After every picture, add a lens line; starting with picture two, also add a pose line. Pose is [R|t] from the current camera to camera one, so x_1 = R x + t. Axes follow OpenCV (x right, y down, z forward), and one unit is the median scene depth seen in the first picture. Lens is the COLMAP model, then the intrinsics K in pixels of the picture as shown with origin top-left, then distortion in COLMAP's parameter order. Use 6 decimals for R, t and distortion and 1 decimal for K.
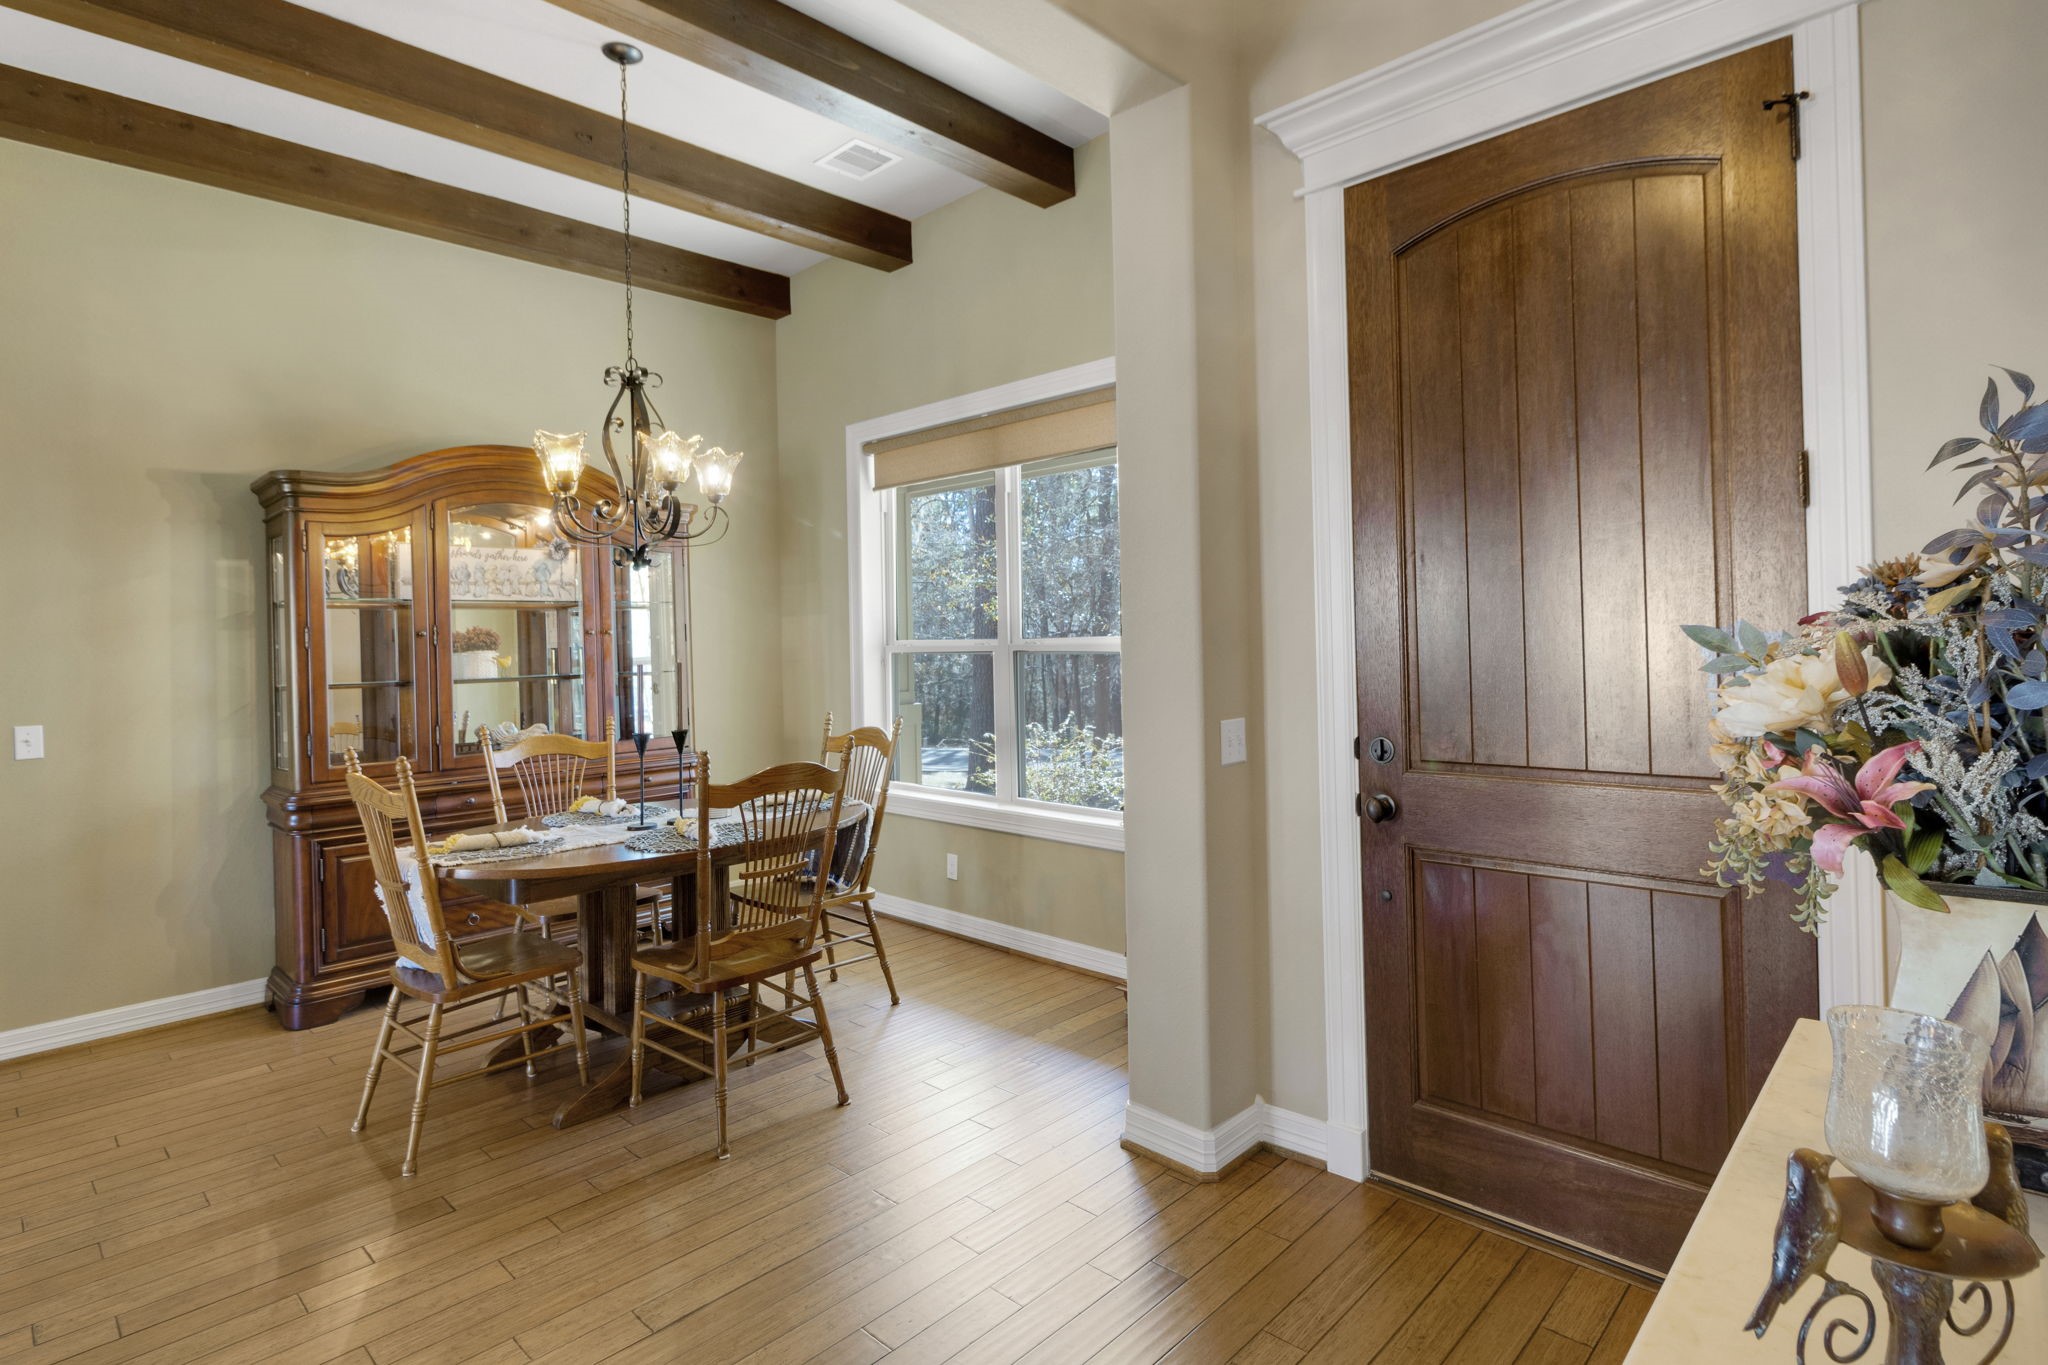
lens RADIAL K [[1020.7, 0, 1026.0], [0, 1020.7, 648.6], [0, 0, 1]] dist [0.000618, -0.000245]
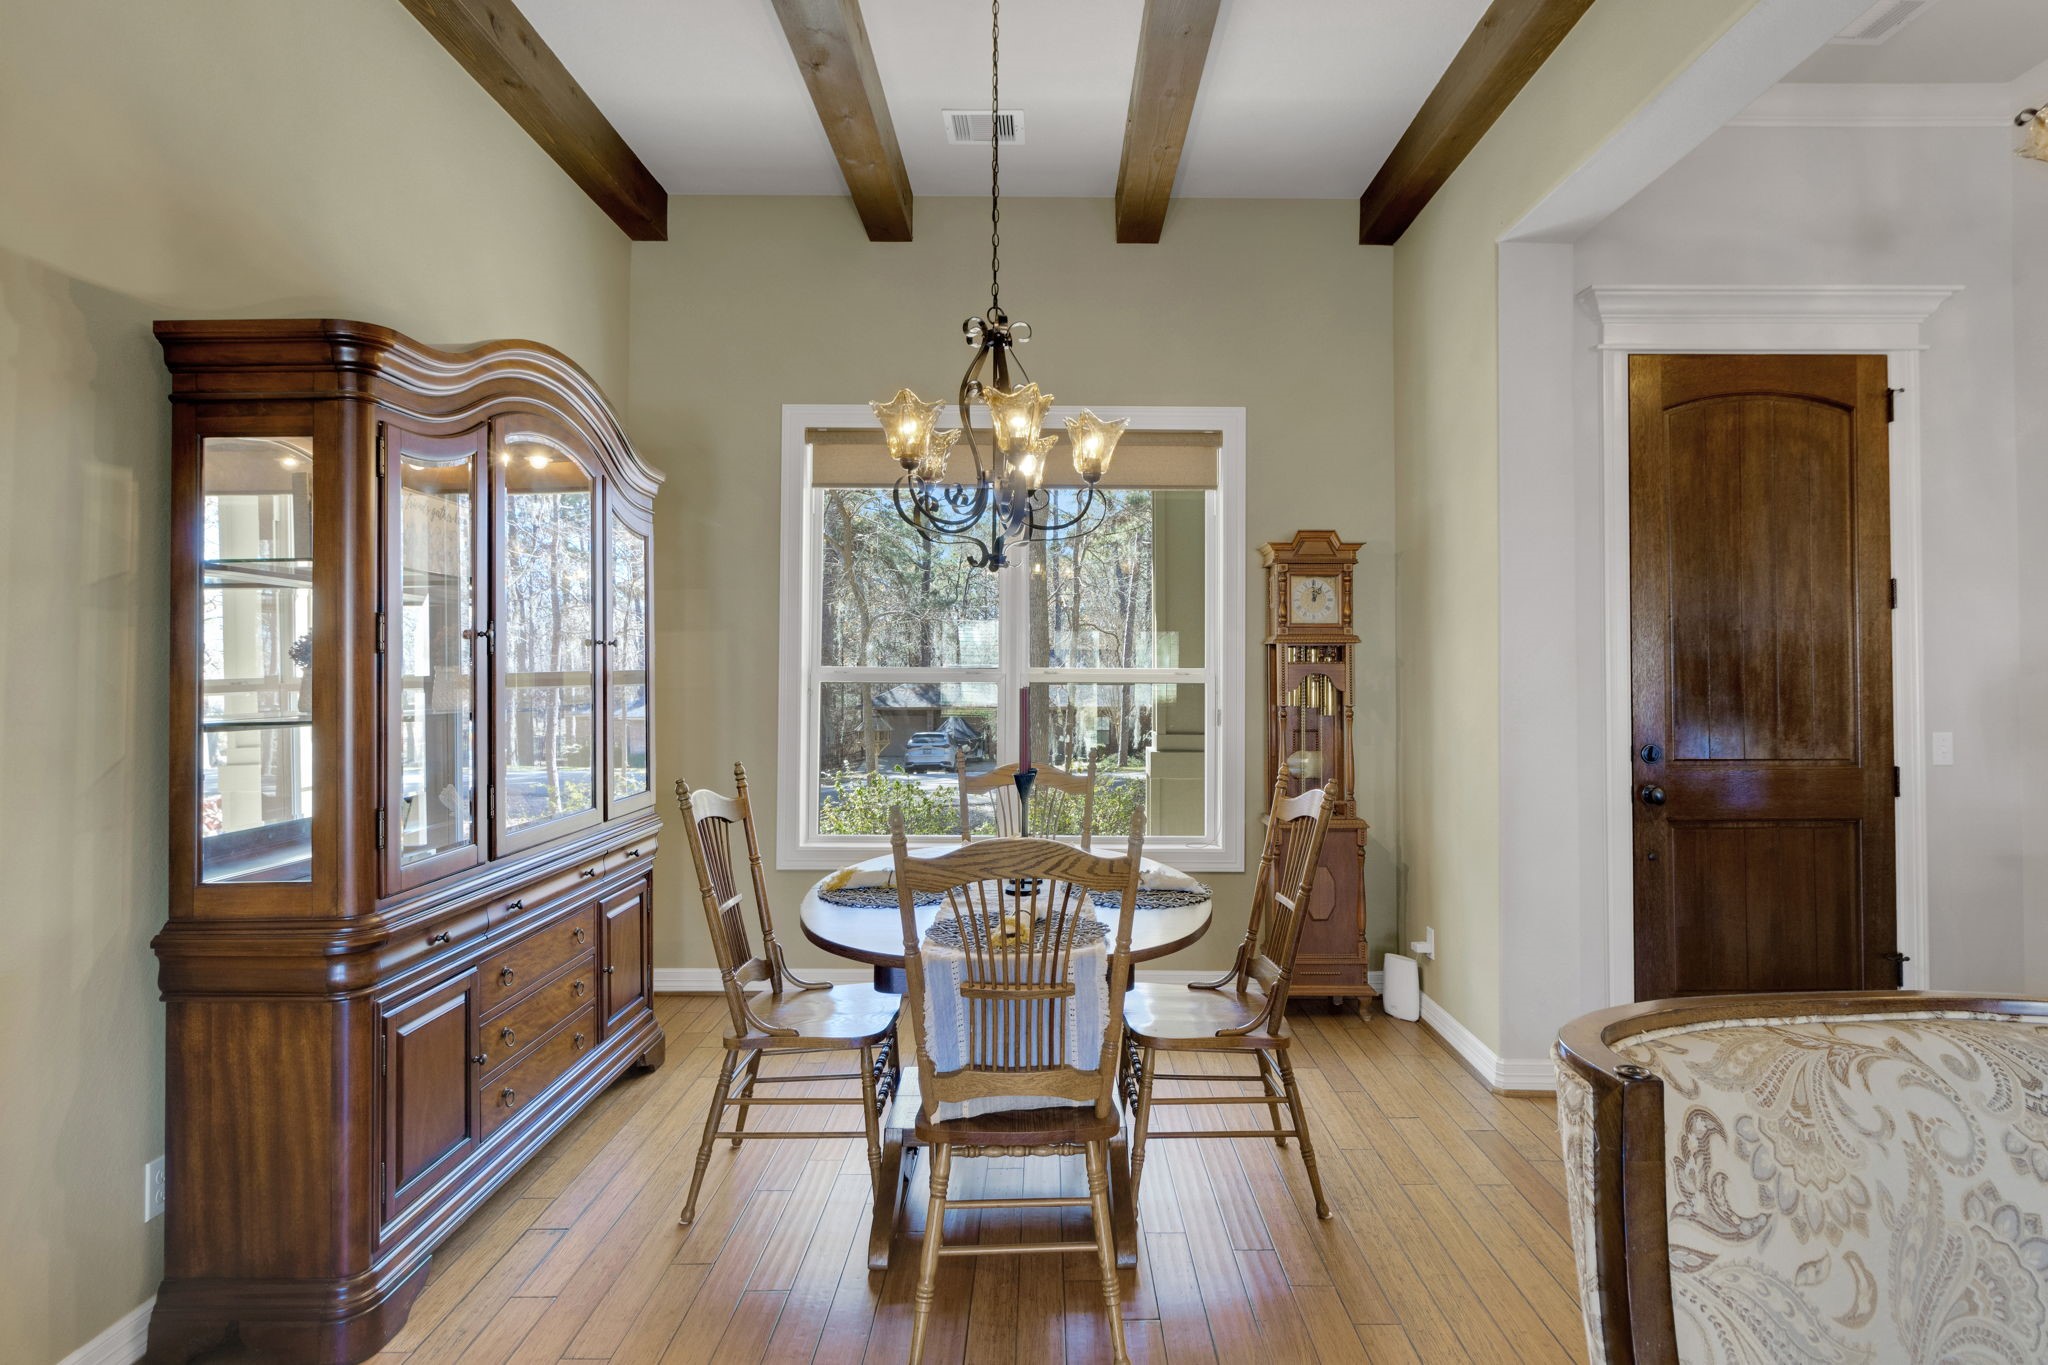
lens RADIAL K [[1020.7, 0, 1026.0], [0, 1020.7, 648.6], [0, 0, 1]] dist [0.000618, -0.000245]
pose [[0.732320, 0.036606, 0.679976, -0.824534], [-0.015477, 0.999191, -0.037123, 0.012951], [-0.680785, 0.016662, 0.732294, 0.361427]]
